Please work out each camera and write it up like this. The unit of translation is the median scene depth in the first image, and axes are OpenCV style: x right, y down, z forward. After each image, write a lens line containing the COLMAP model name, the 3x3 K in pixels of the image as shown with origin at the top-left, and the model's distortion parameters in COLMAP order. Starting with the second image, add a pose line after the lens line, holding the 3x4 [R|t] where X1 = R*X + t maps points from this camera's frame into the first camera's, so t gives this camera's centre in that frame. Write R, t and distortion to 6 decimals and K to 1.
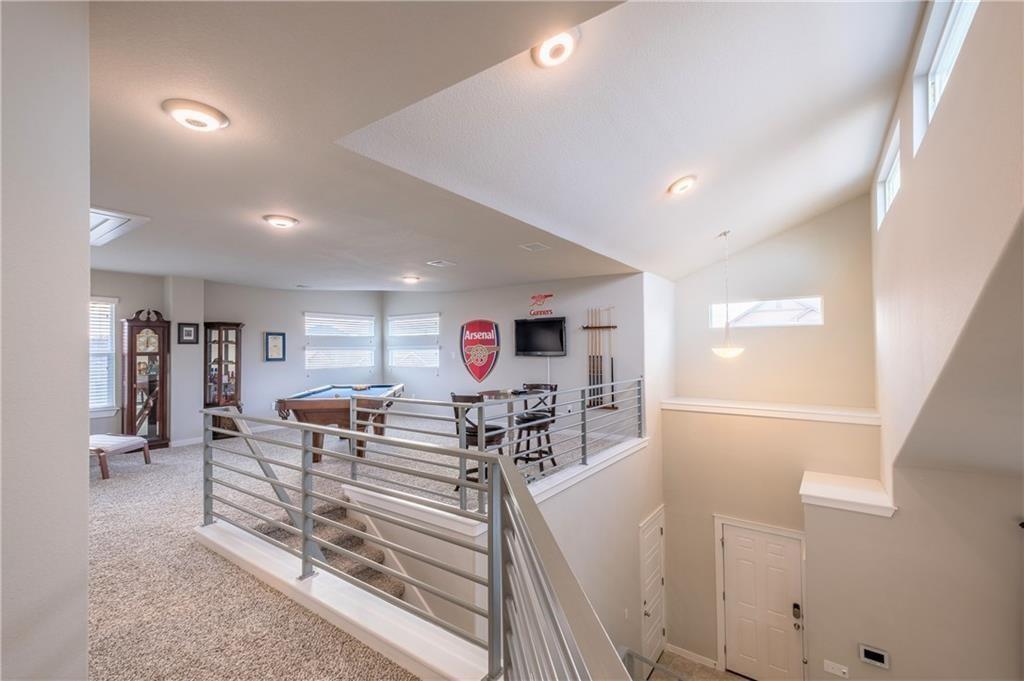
lens RADIAL K [[444.9, 0, 514.5], [0, 444.9, 342.2], [0, 0, 1]] dist [0.013348, -0.003334]
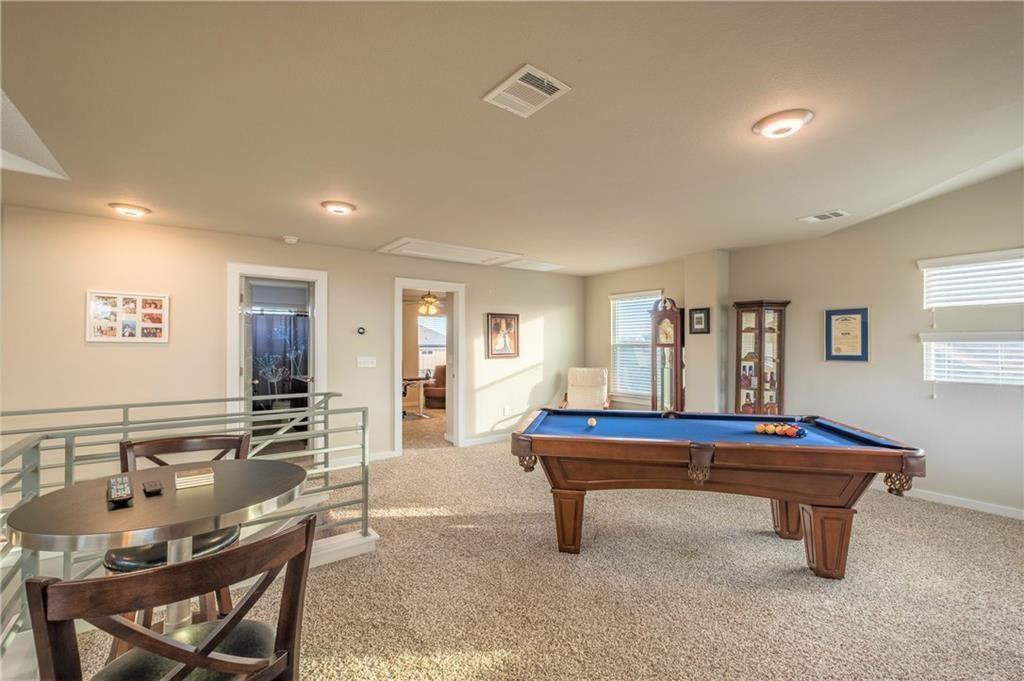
lens RADIAL K [[444.9, 0, 514.9], [0, 444.9, 342.9], [0, 0, 1]] dist [0.013348, -0.003334]
pose [[-0.303440, 0.000411, -0.952850, 0.138247], [0.019179, 0.999800, -0.005677, 0.017010], [0.952657, -0.019997, -0.303388, 0.851728]]
